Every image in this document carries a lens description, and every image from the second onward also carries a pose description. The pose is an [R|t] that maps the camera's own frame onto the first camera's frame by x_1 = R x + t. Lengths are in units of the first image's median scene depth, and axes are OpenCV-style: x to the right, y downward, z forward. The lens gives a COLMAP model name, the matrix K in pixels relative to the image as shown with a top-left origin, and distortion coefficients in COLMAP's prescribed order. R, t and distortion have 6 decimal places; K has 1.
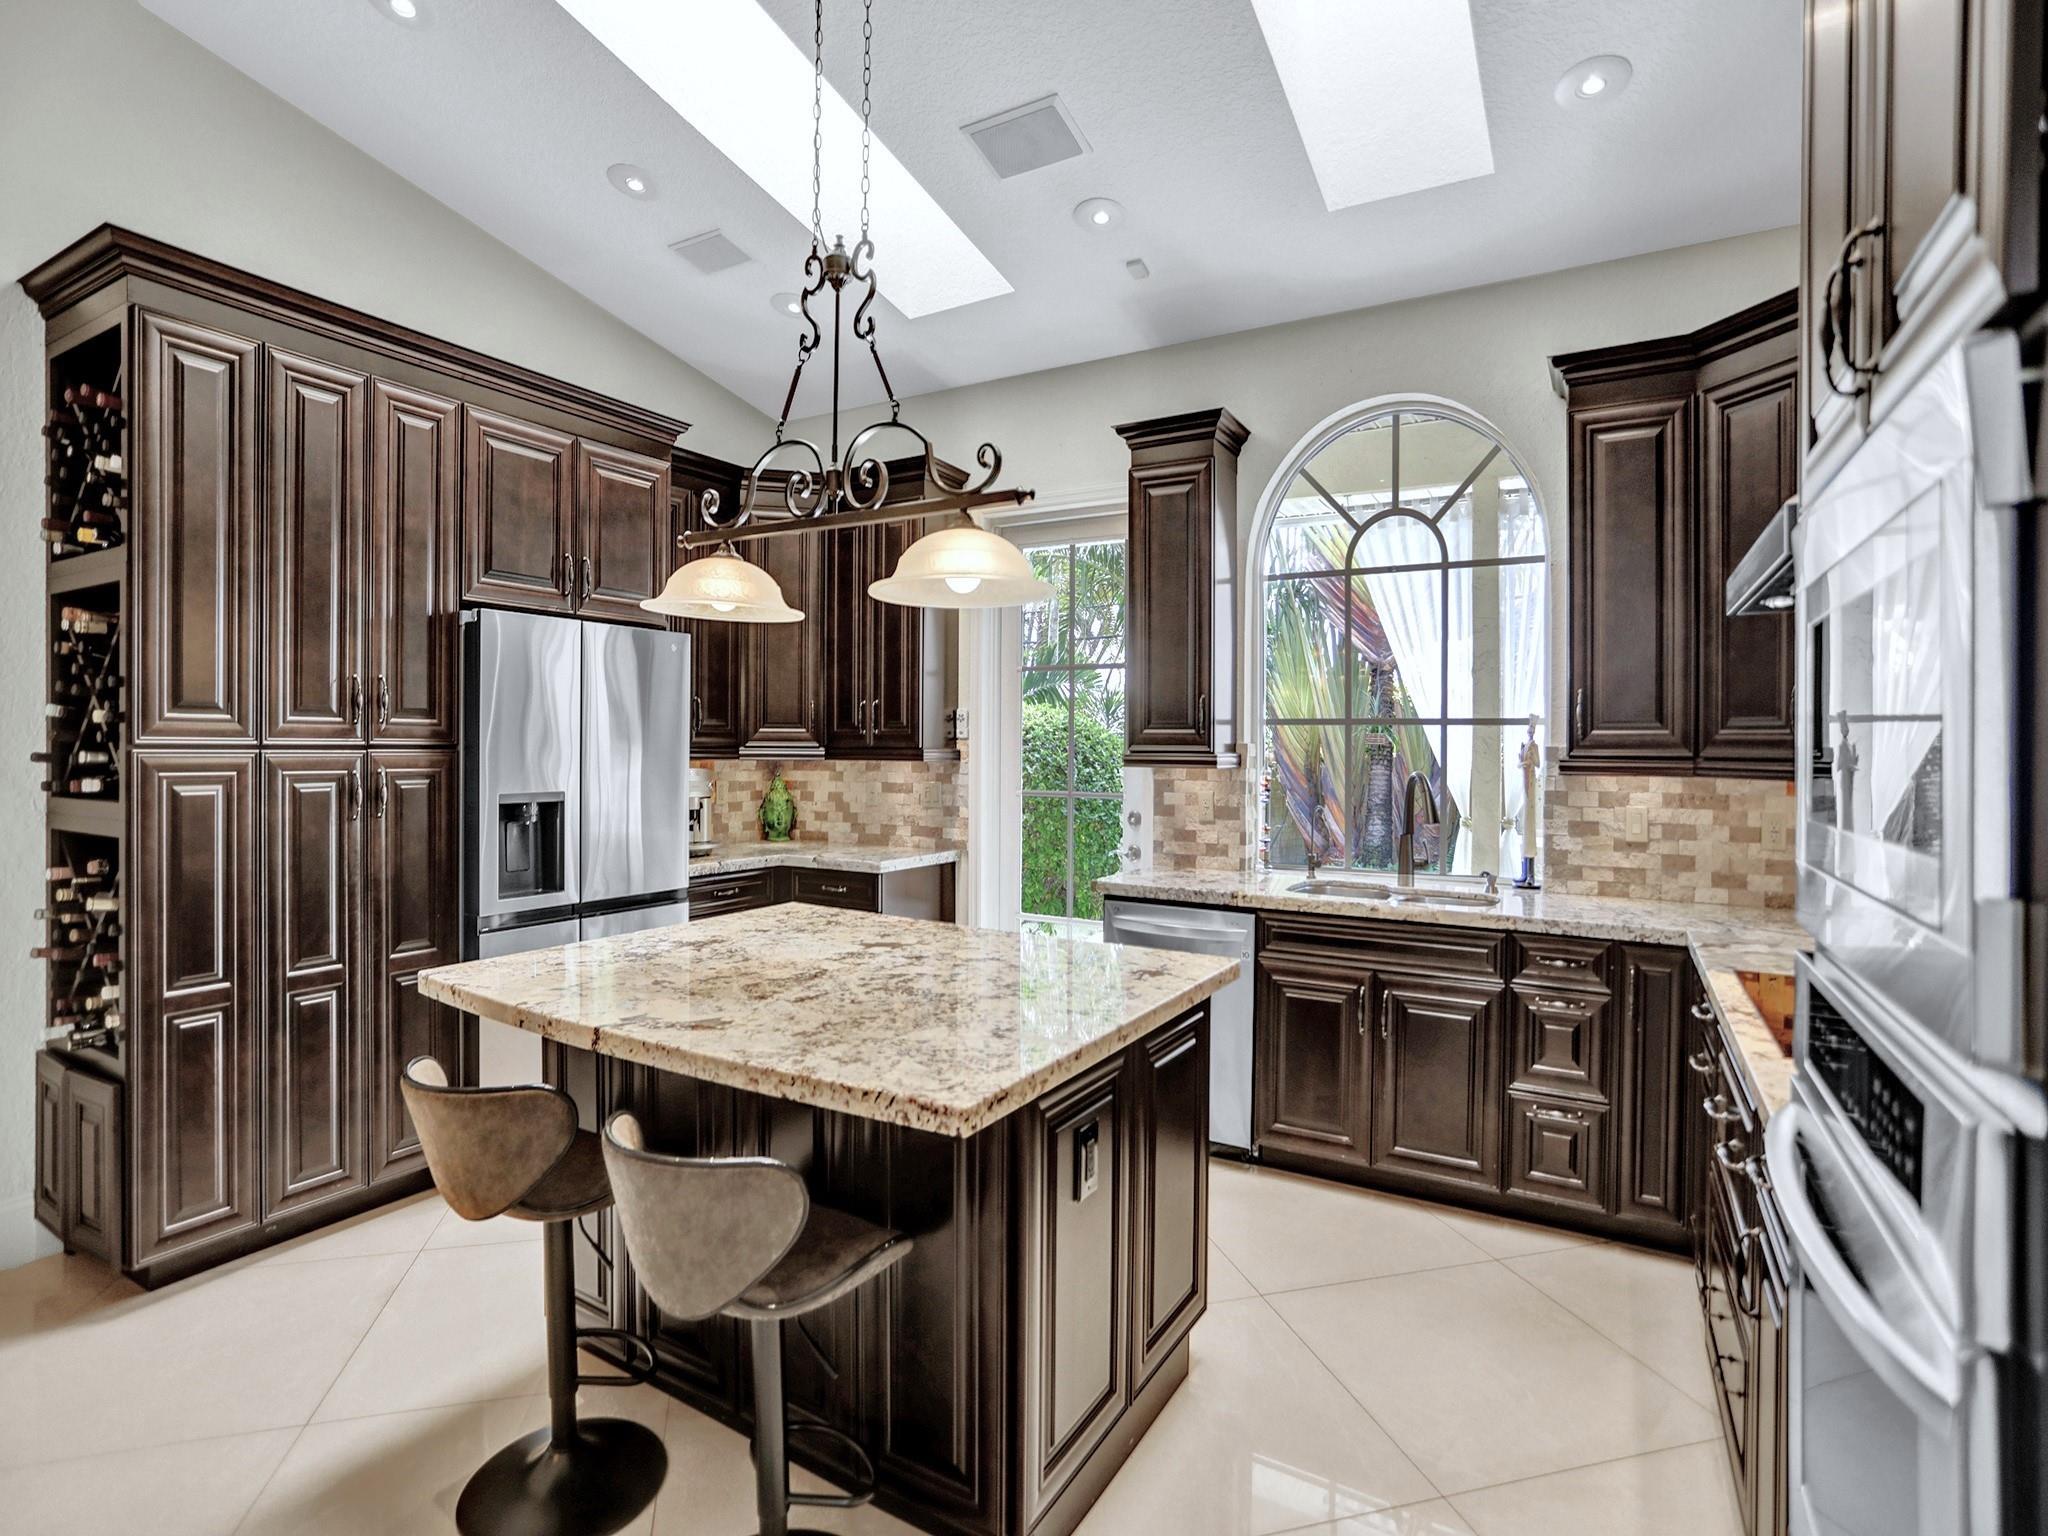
lens RADIAL K [[1028.4, 0, 1024.5], [0, 1028.4, 759.5], [0, 0, 1]] dist [-0.062565, 0.037748]
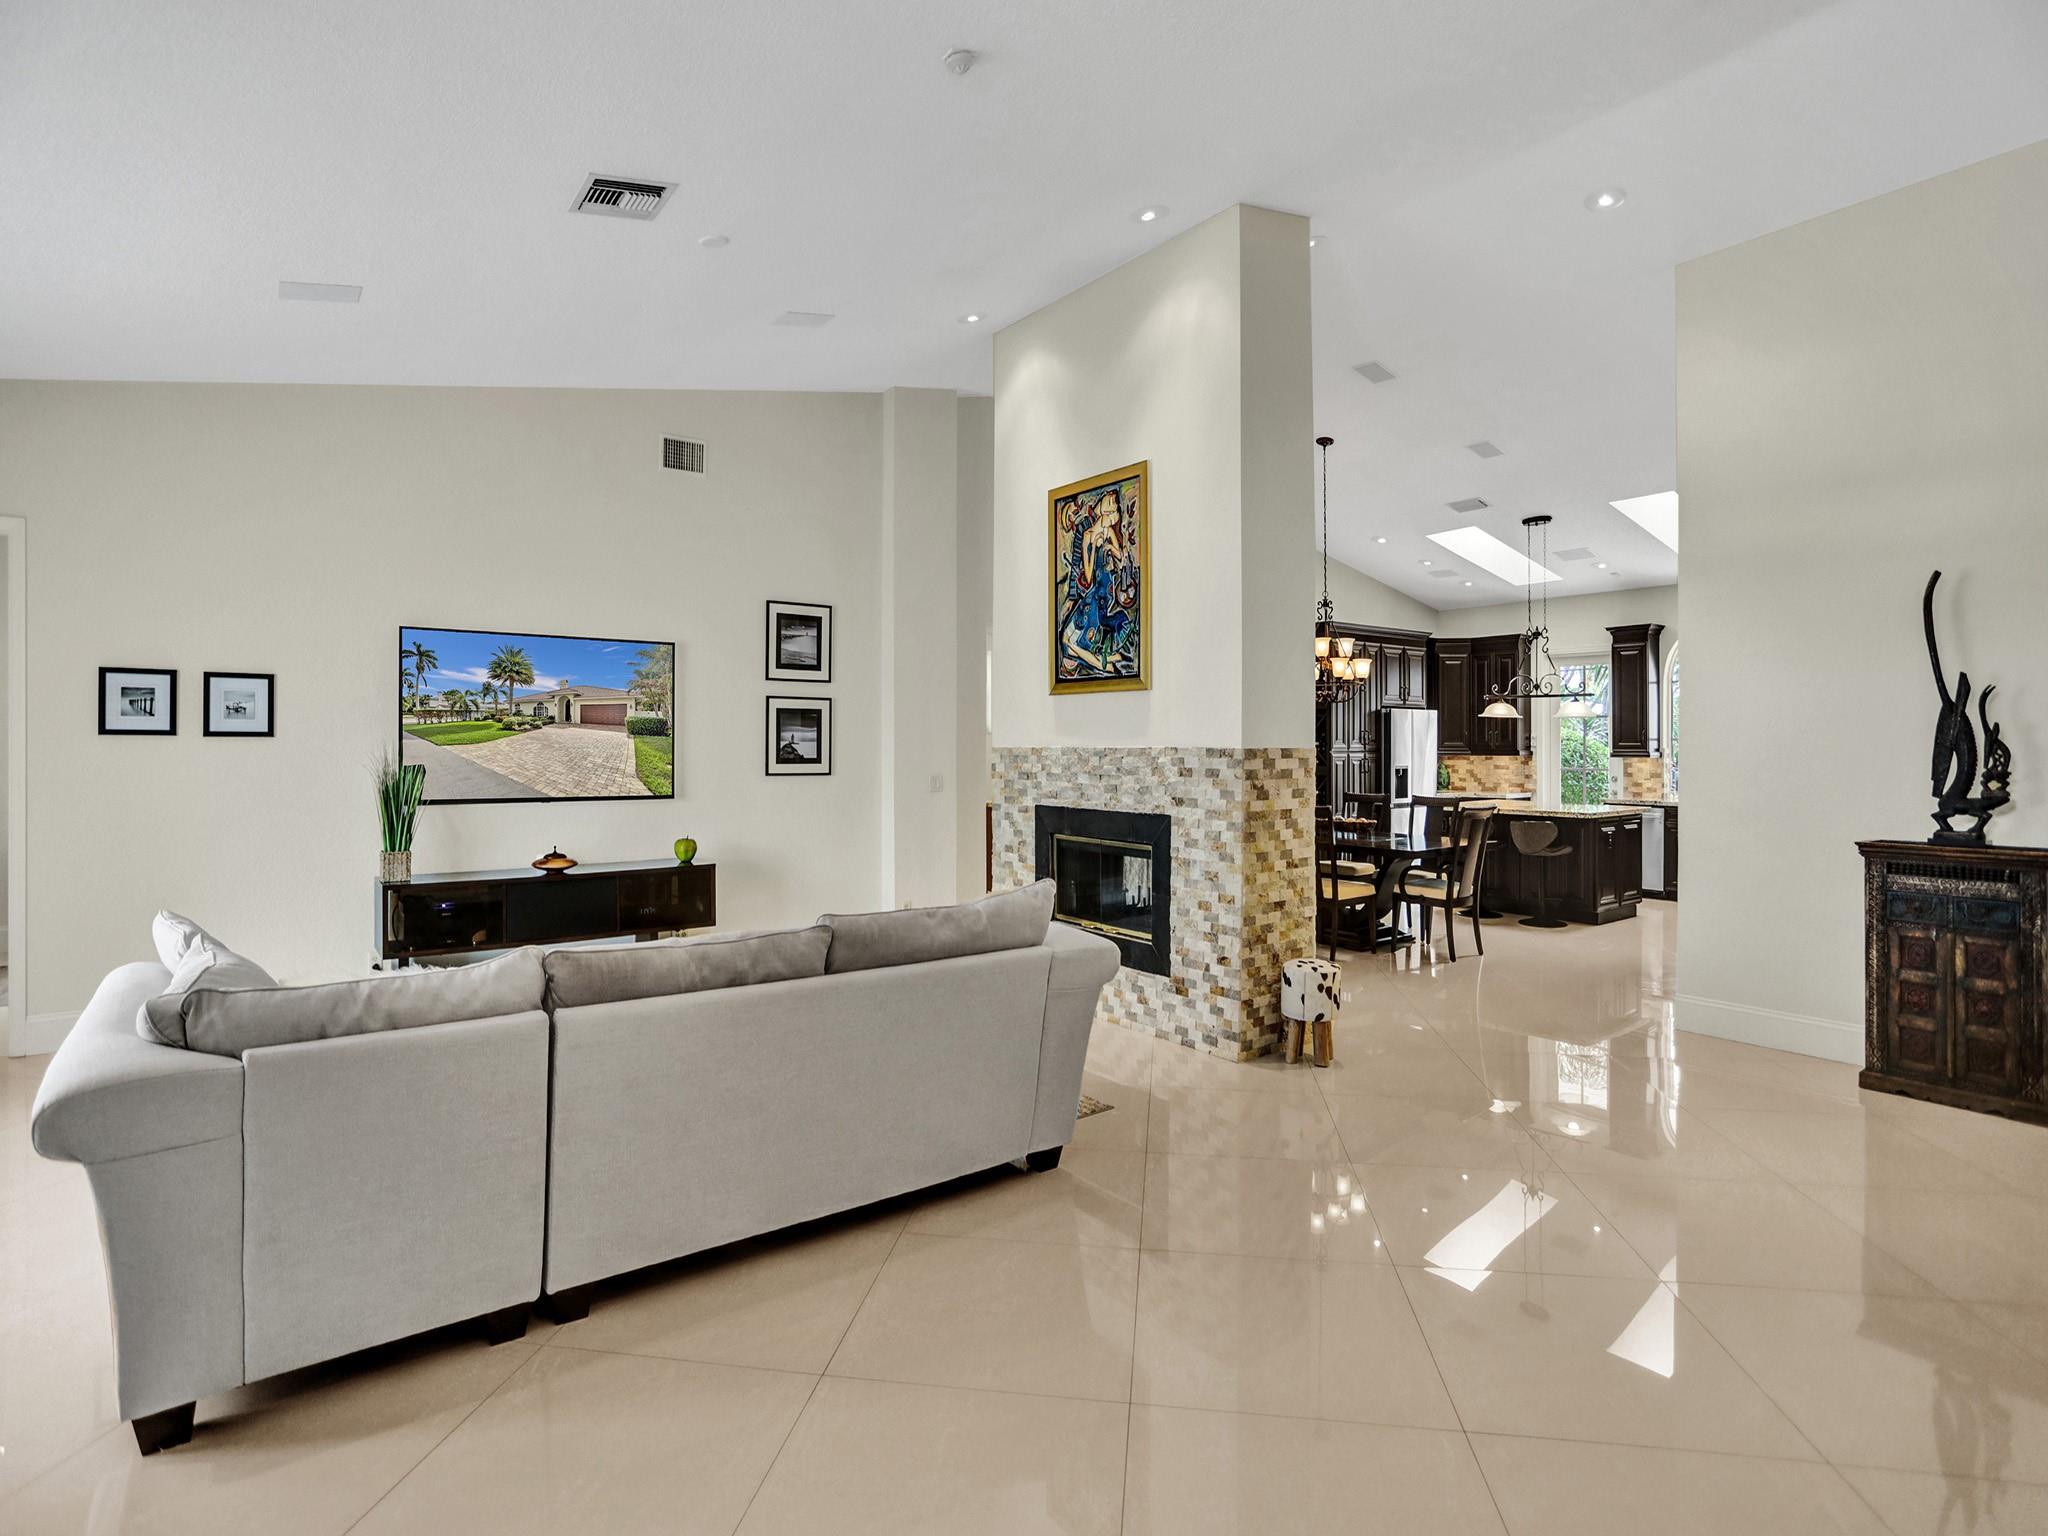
lens RADIAL K [[1055.1, 0, 993.6], [0, 1055.1, 737.9], [0, 0, 1]] dist [-0.044027, -0.000187]
pose [[0.916346, -0.010315, -0.400254, -0.332320], [0.002344, 0.999789, -0.020398, 0.009114], [0.400380, 0.017753, 0.916177, -2.408247]]
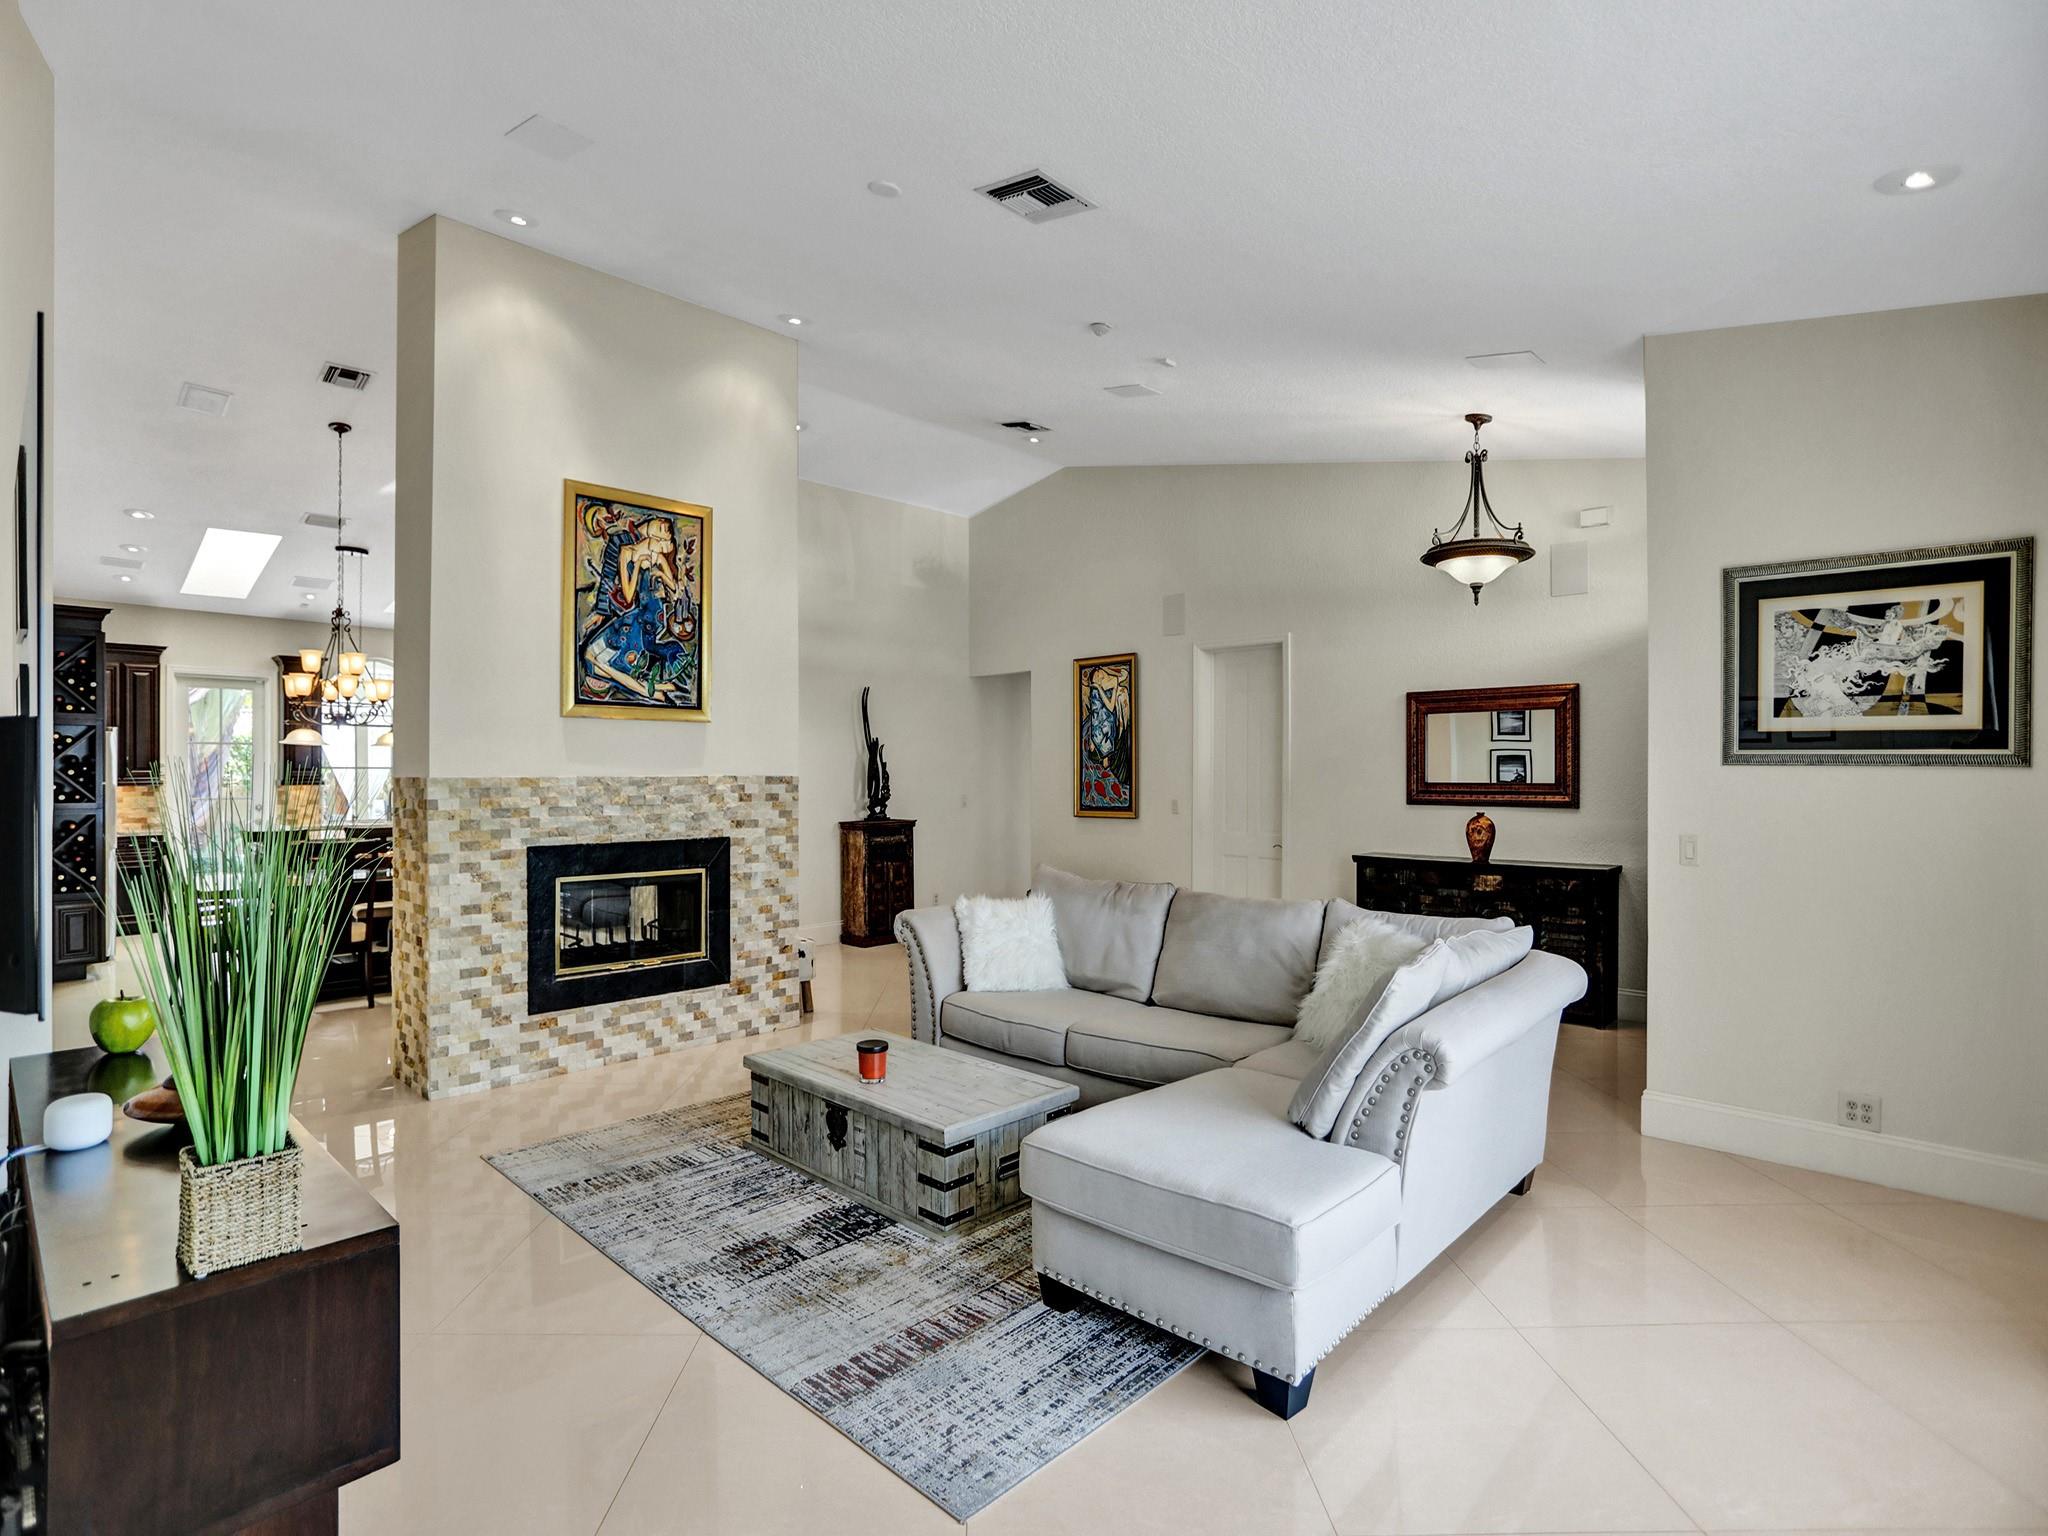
lens RADIAL K [[1009.0, 0, 1019.9], [0, 1009.0, 763.6], [0, 0, 1]] dist [-0.054055, 0.024426]
pose [[0.226467, -0.001332, 0.974018, -2.286319], [0.014092, 0.999899, -0.001909, -0.019322], [-0.973917, 0.014158, 0.226463, -1.689768]]
